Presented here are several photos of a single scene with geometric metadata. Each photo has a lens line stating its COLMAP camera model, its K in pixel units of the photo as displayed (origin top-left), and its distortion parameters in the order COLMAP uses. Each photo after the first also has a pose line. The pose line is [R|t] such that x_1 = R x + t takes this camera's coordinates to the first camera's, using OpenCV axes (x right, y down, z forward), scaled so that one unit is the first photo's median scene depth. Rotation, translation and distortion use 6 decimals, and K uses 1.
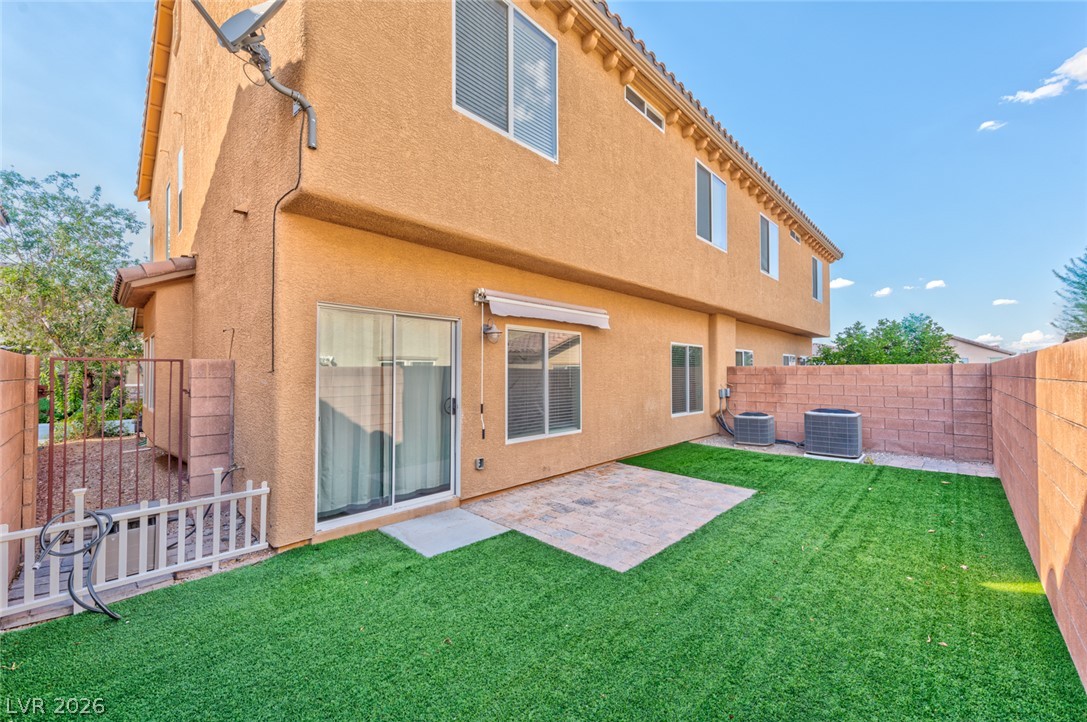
lens RADIAL K [[423.3, 0, 539.7], [0, 423.3, 364.6], [0, 0, 1]] dist [-0.000384, -0.000054]
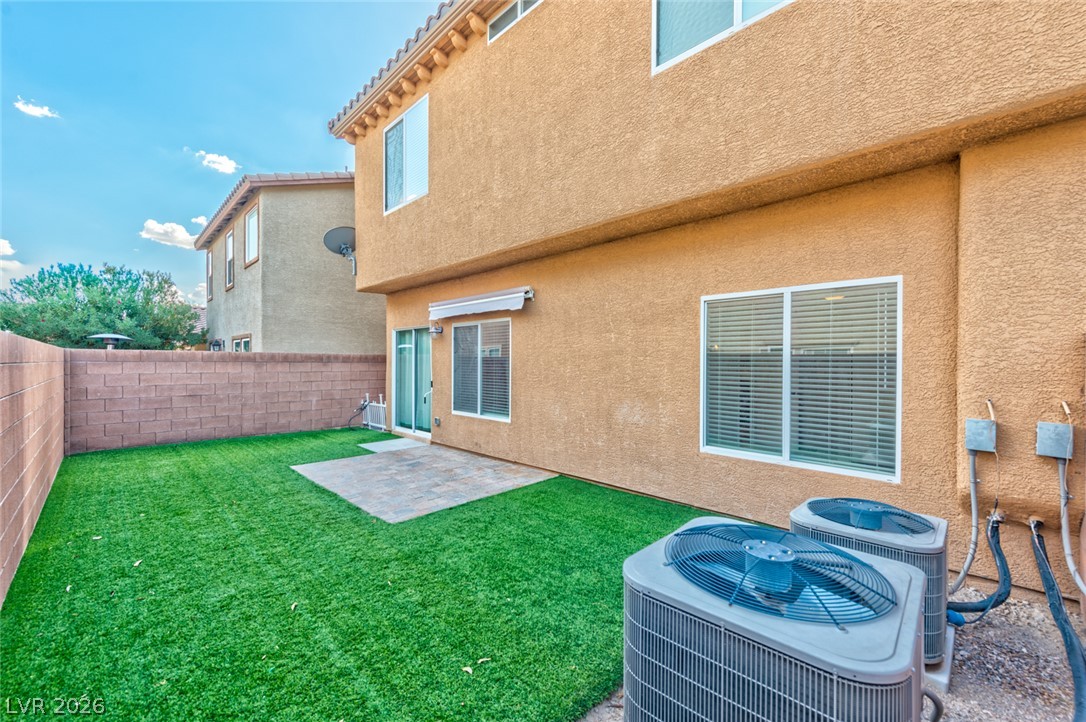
lens RADIAL K [[422.9, 0, 539.4], [0, 422.9, 362.7], [0, 0, 1]] dist [-0.000384, -0.000054]
pose [[0.001624, 0.003639, -0.999992, 1.127783], [0.017929, 0.999833, 0.003668, 0.024781], [0.999838, -0.017935, 0.001559, 1.149372]]
